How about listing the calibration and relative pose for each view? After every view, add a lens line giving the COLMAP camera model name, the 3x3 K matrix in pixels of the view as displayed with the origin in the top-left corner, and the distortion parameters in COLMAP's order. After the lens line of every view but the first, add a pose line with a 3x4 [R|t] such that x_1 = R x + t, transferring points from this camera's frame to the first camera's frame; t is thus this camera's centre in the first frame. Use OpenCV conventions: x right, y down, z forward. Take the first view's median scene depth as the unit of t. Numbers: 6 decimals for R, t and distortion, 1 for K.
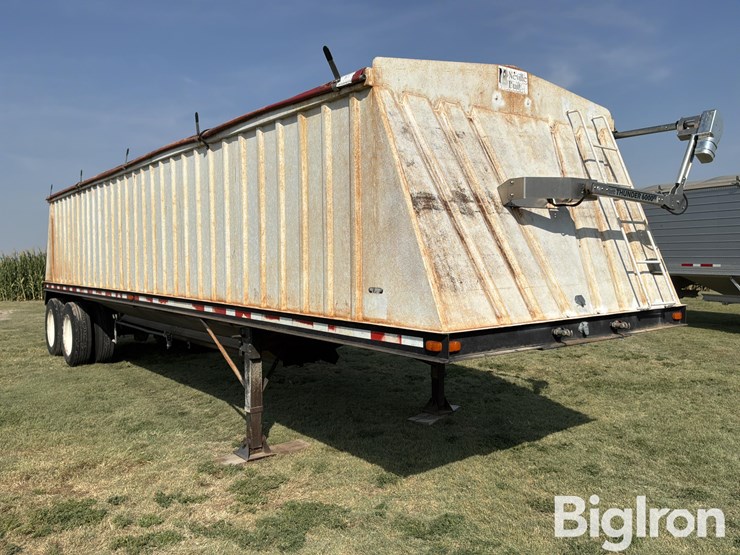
lens RADIAL K [[630.1, 0, 370.6], [0, 630.1, 281.7], [0, 0, 1]] dist [0.090416, -0.188116]
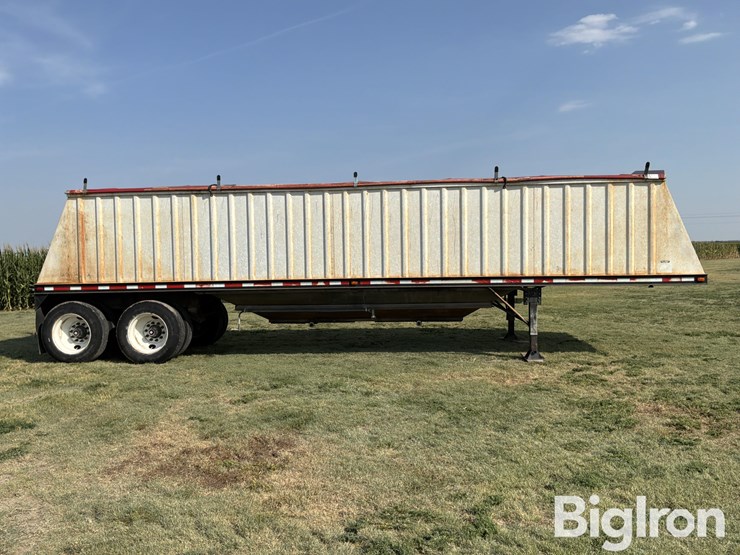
lens RADIAL K [[630.1, 0, 368.9], [0, 630.1, 280.3], [0, 0, 1]] dist [0.090416, -0.188116]
pose [[0.665133, -0.026040, 0.746271, -2.217490], [0.041009, 0.999157, -0.001687, 0.037045], [-0.745598, 0.031726, 0.665640, 0.158030]]
